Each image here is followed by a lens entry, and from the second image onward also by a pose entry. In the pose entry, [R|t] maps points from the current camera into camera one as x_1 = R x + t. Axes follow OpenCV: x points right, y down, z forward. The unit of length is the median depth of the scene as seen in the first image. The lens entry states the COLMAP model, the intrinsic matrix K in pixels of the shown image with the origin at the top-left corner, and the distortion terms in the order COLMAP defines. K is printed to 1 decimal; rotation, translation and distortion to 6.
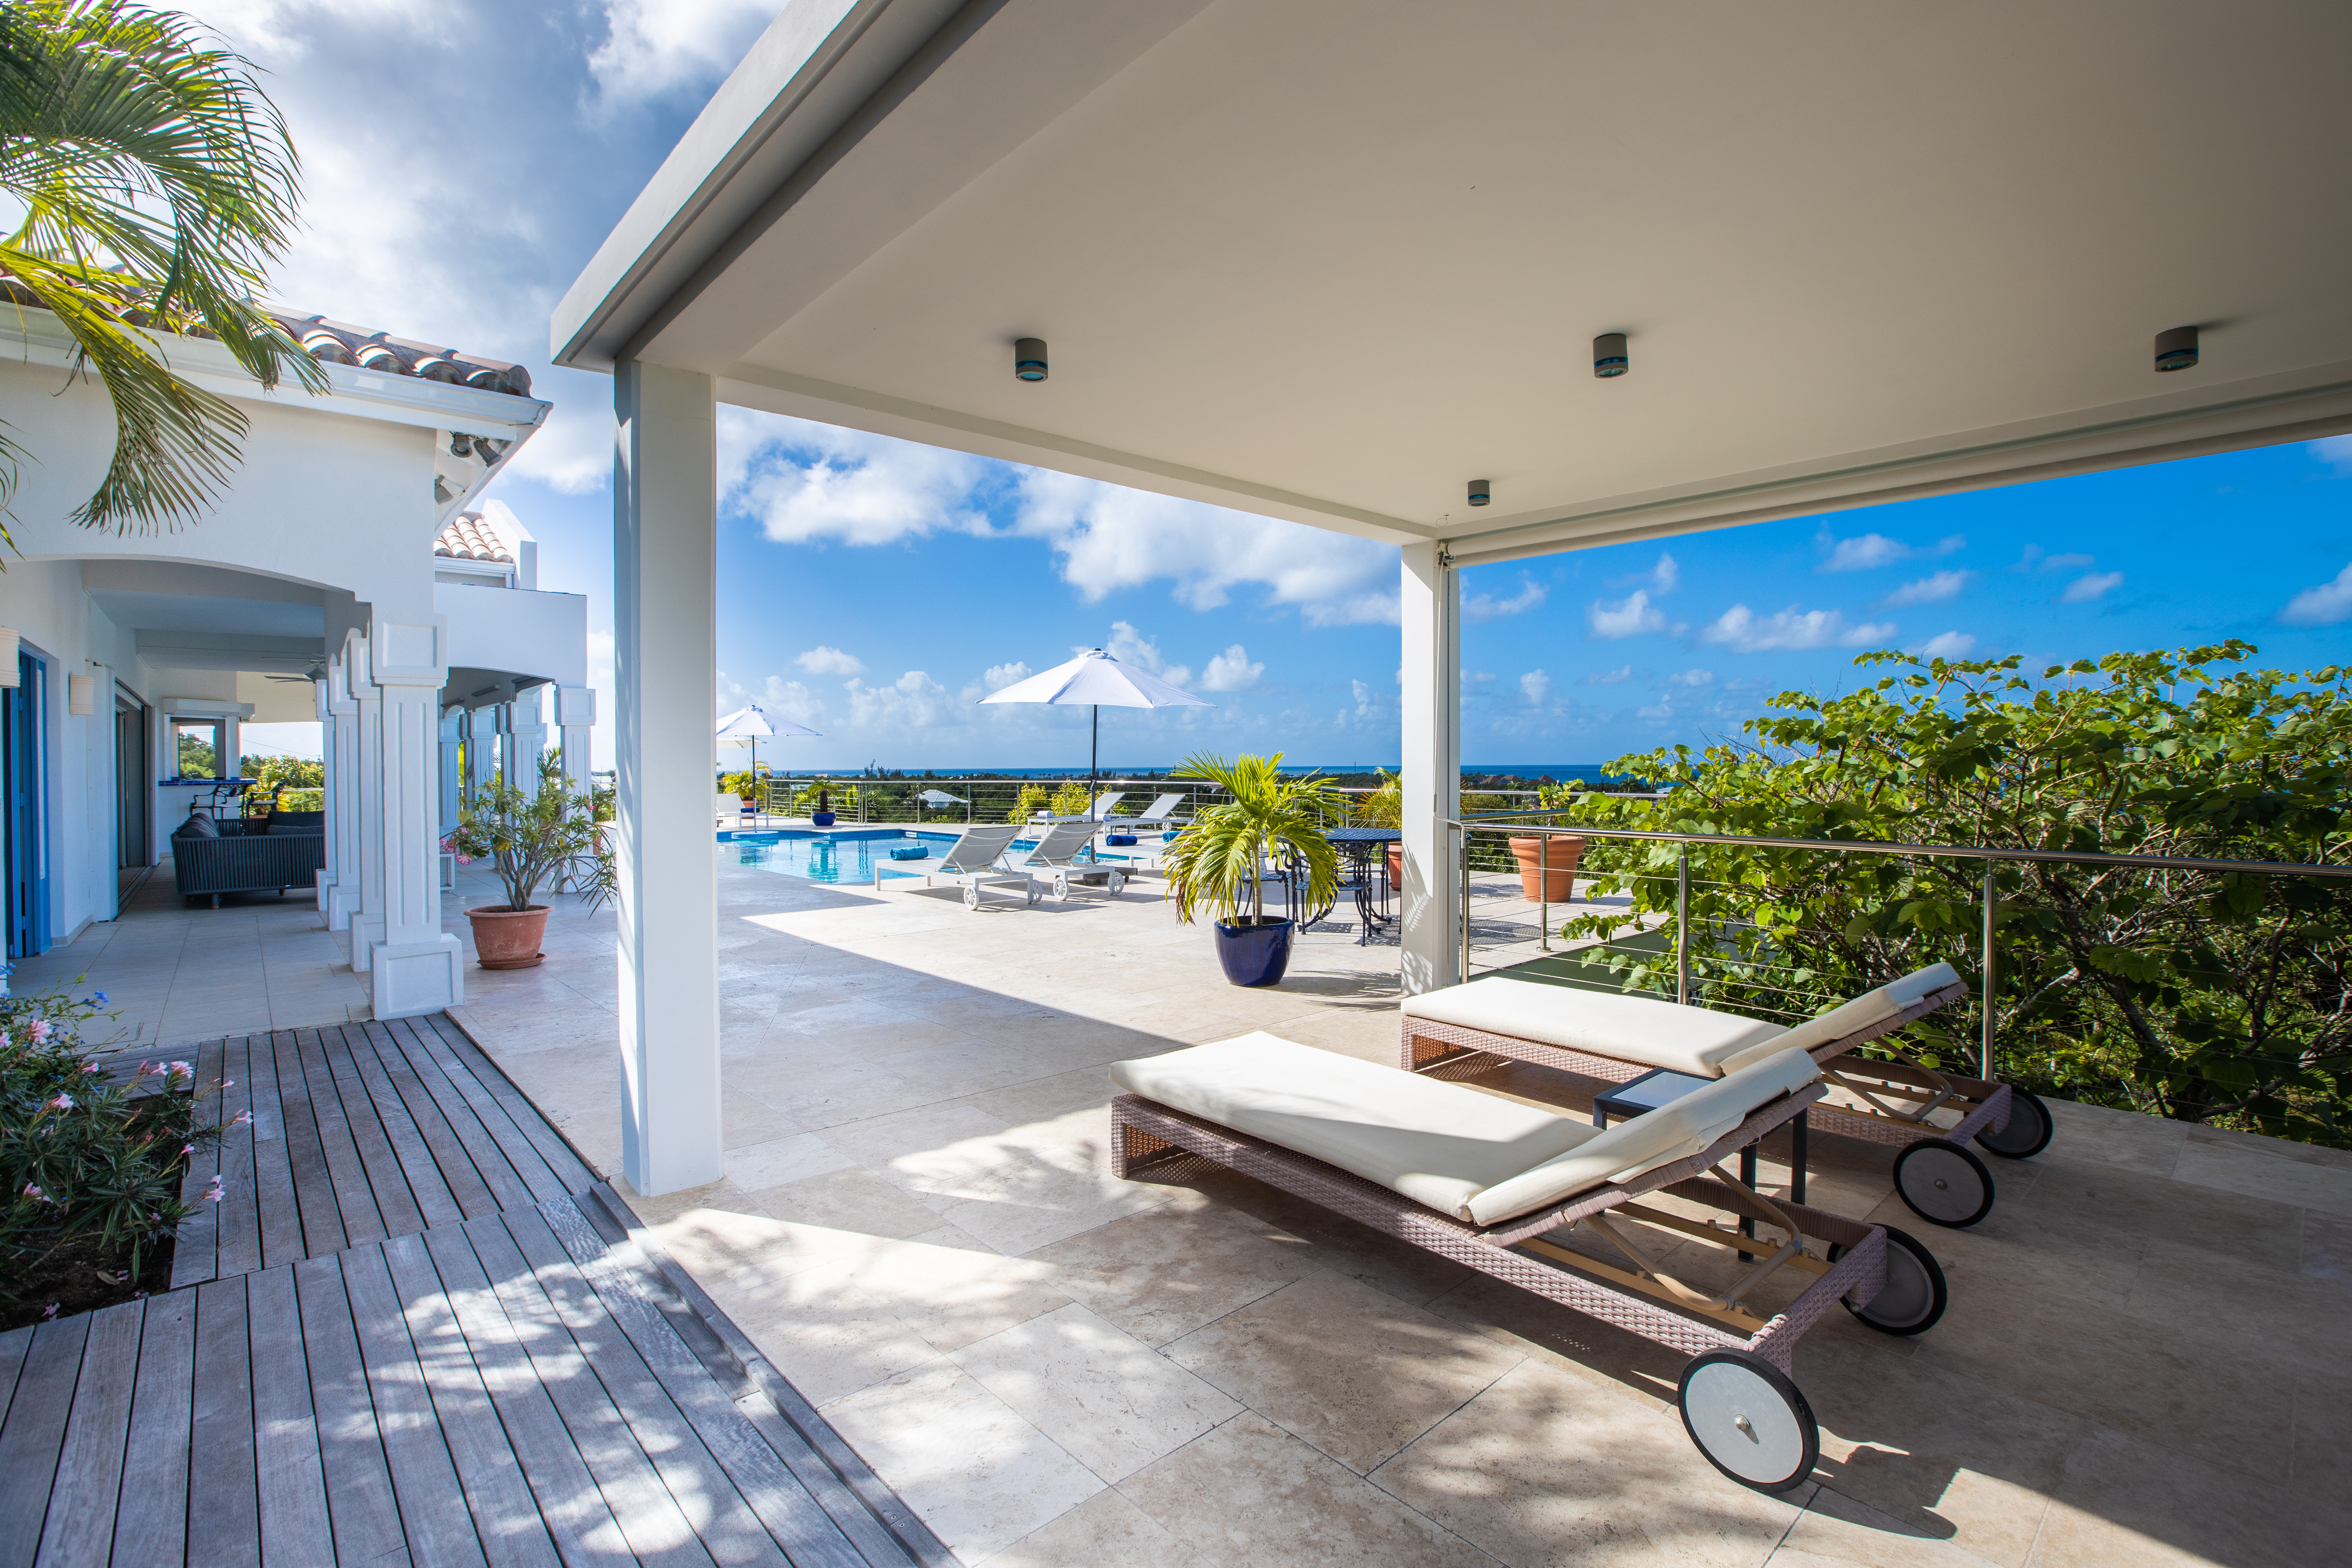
lens RADIAL K [[1086.2, 0, 1194.1], [0, 1086.2, 778.9], [0, 0, 1]] dist [-0.039146, 0.011056]
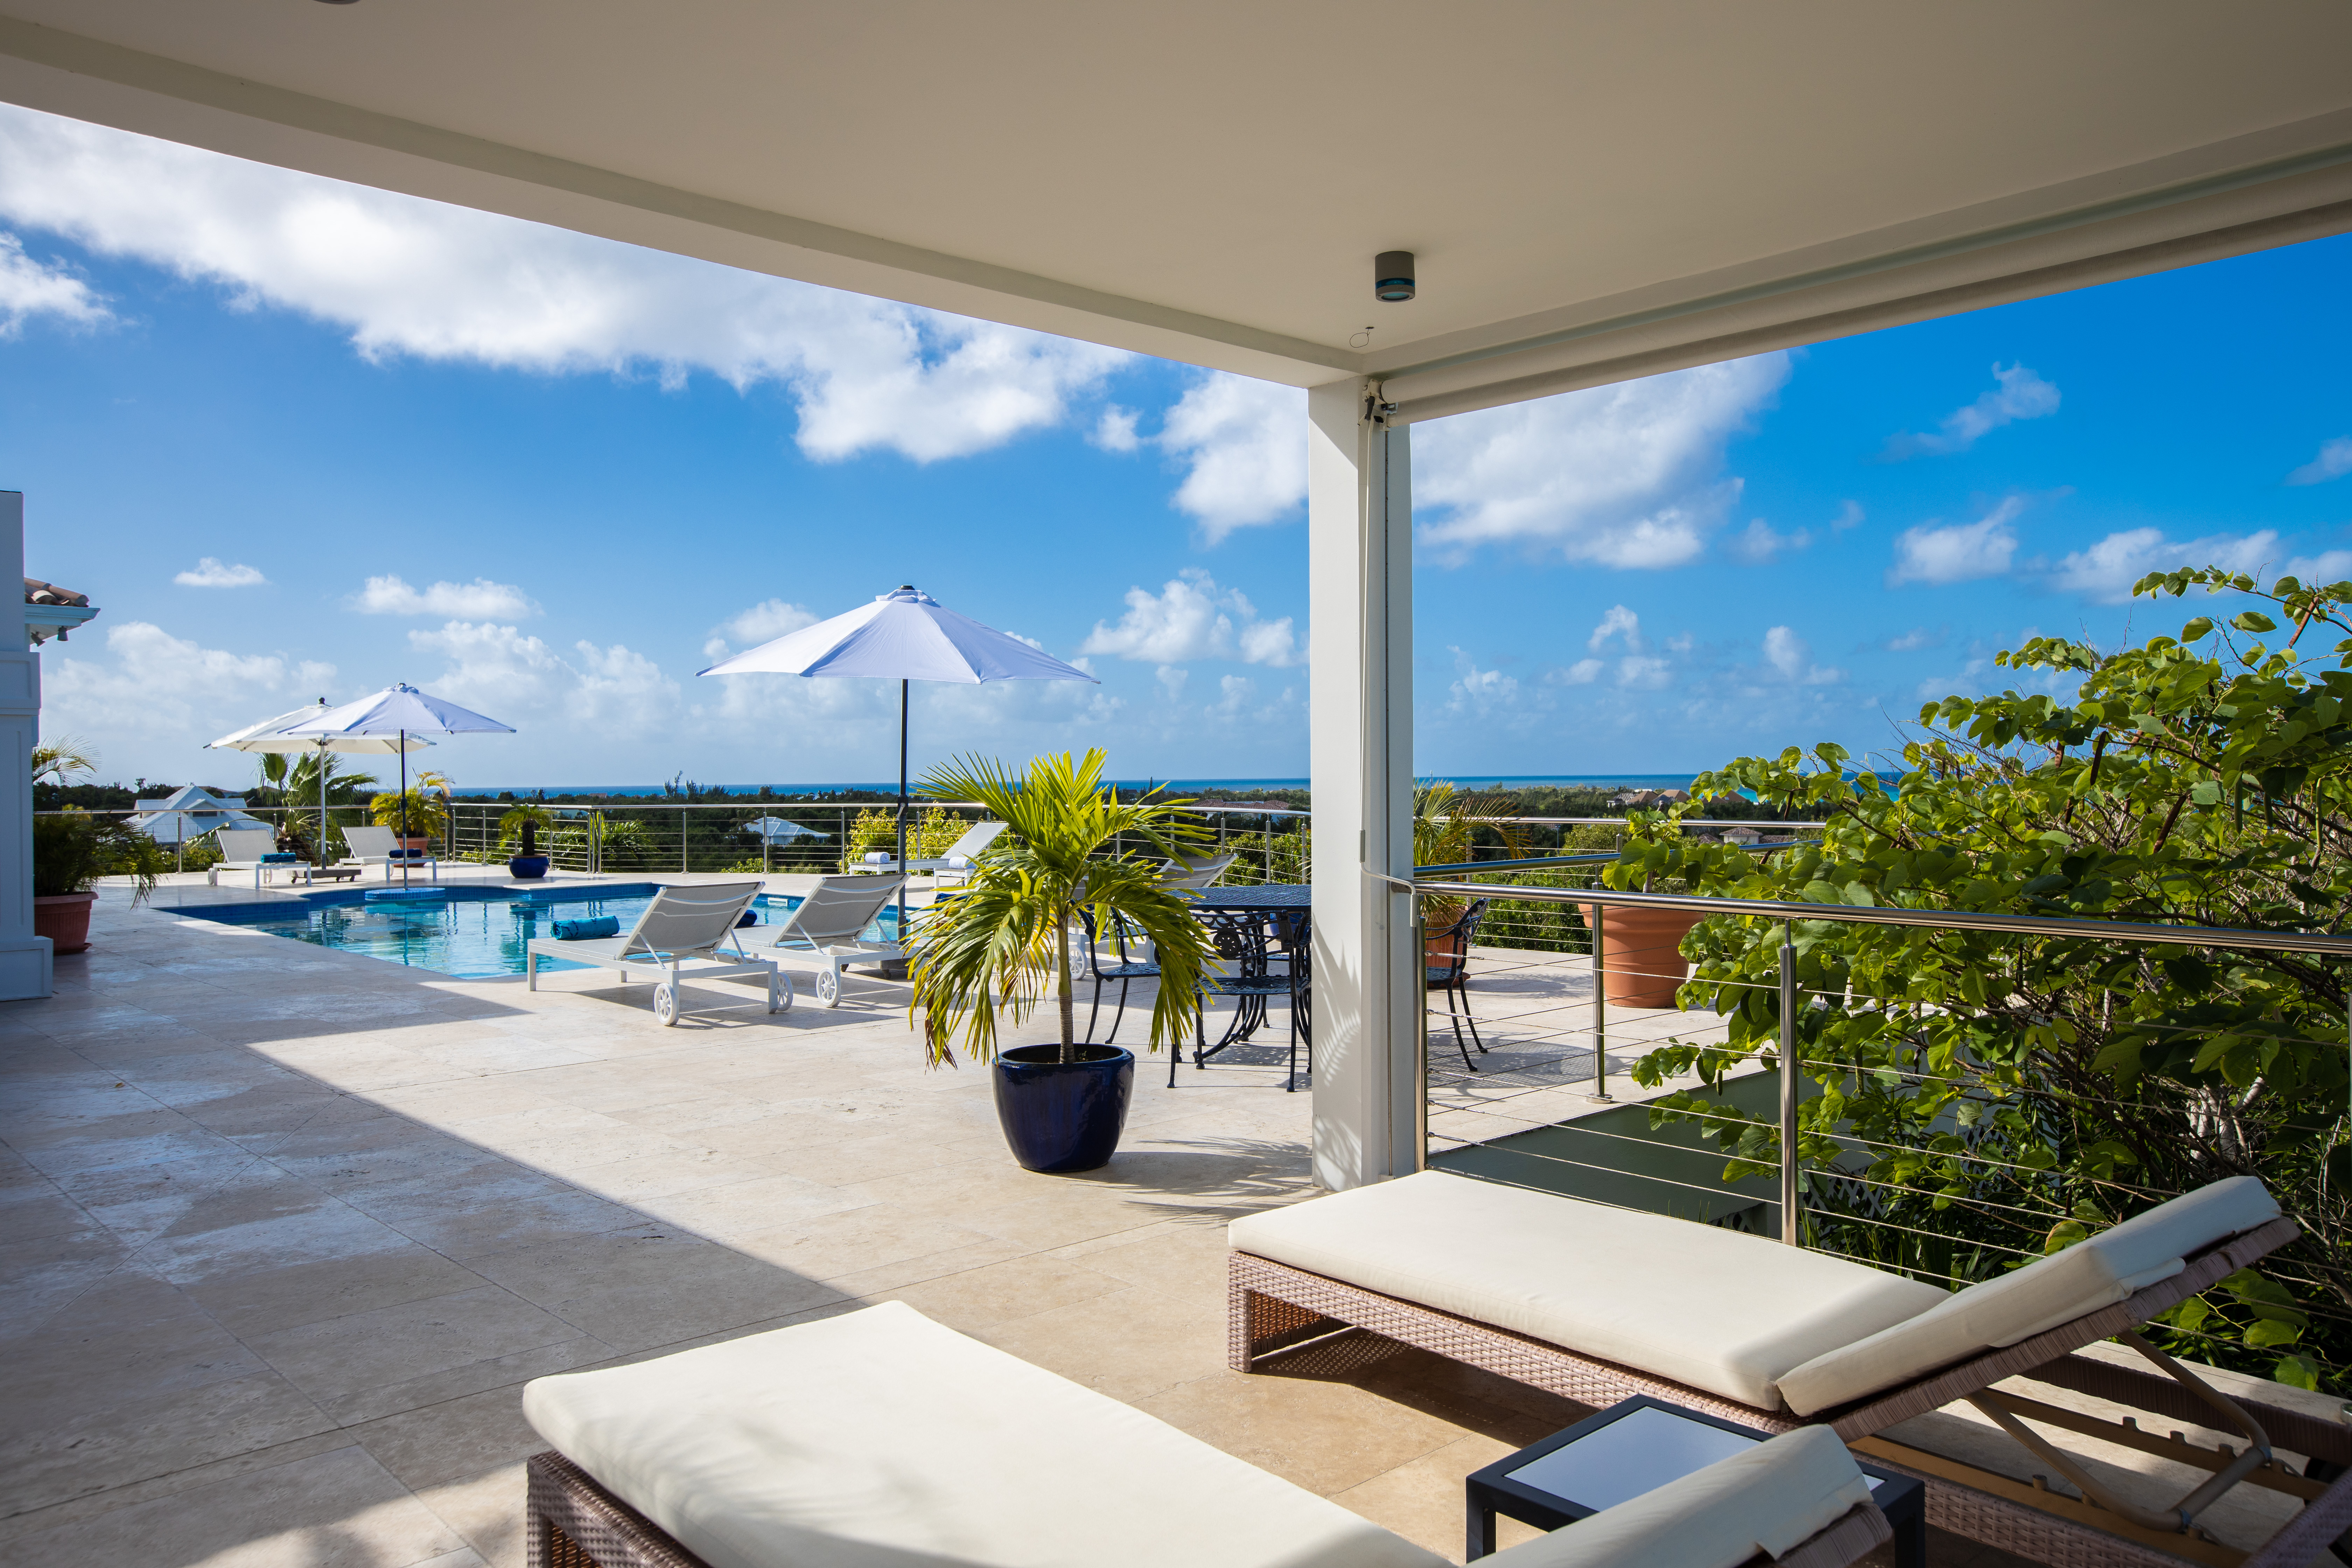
lens RADIAL K [[1681.7, 0, 1193.7], [0, 1681.7, 772.6], [0, 0, 1]] dist [0.023484, 0.007923]
pose [[0.999979, -0.003048, 0.005651, 0.089604], [0.003137, 0.999870, -0.015804, -0.001245], [-0.005602, 0.015822, 0.999859, 0.090660]]
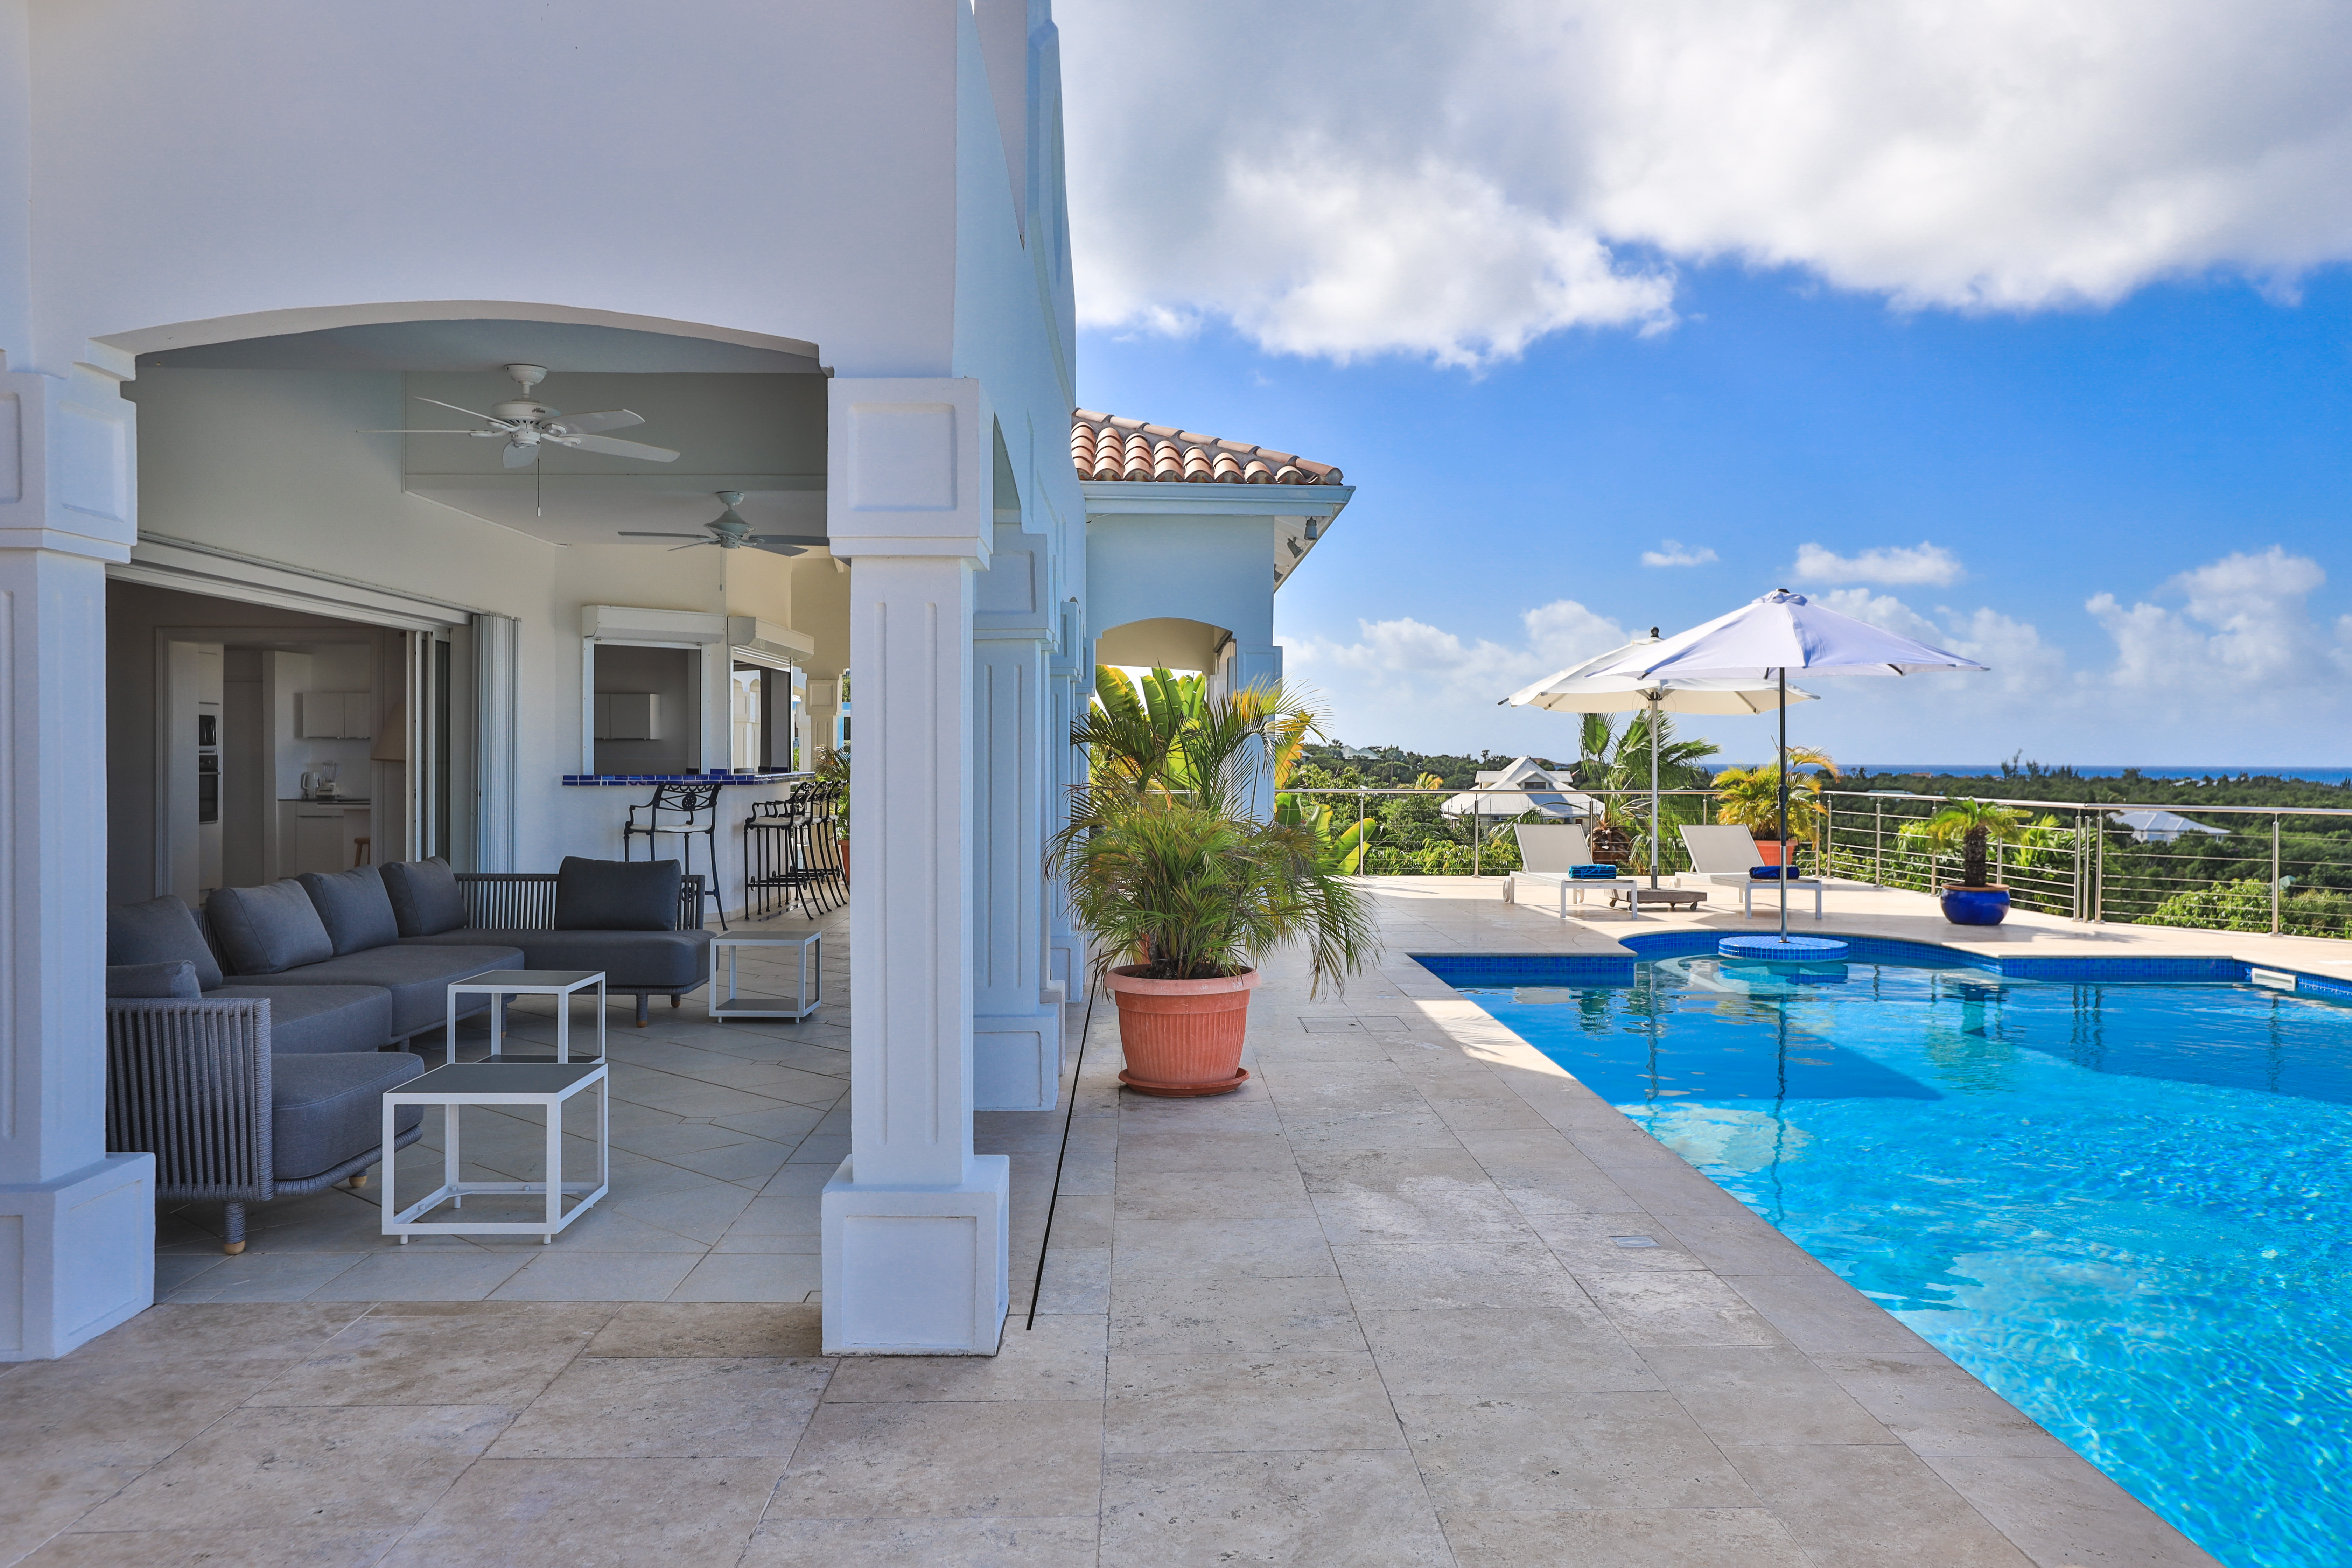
lens RADIAL K [[1831.2, 0, 1176.4], [0, 1831.2, 772.4], [0, 0, 1]] dist [-0.004030, 0.008487]
pose [[0.753541, 0.016508, -0.657194, -0.395818], [-0.018978, 0.999814, 0.003354, -0.012459], [0.657127, 0.009945, 0.753714, 1.013419]]
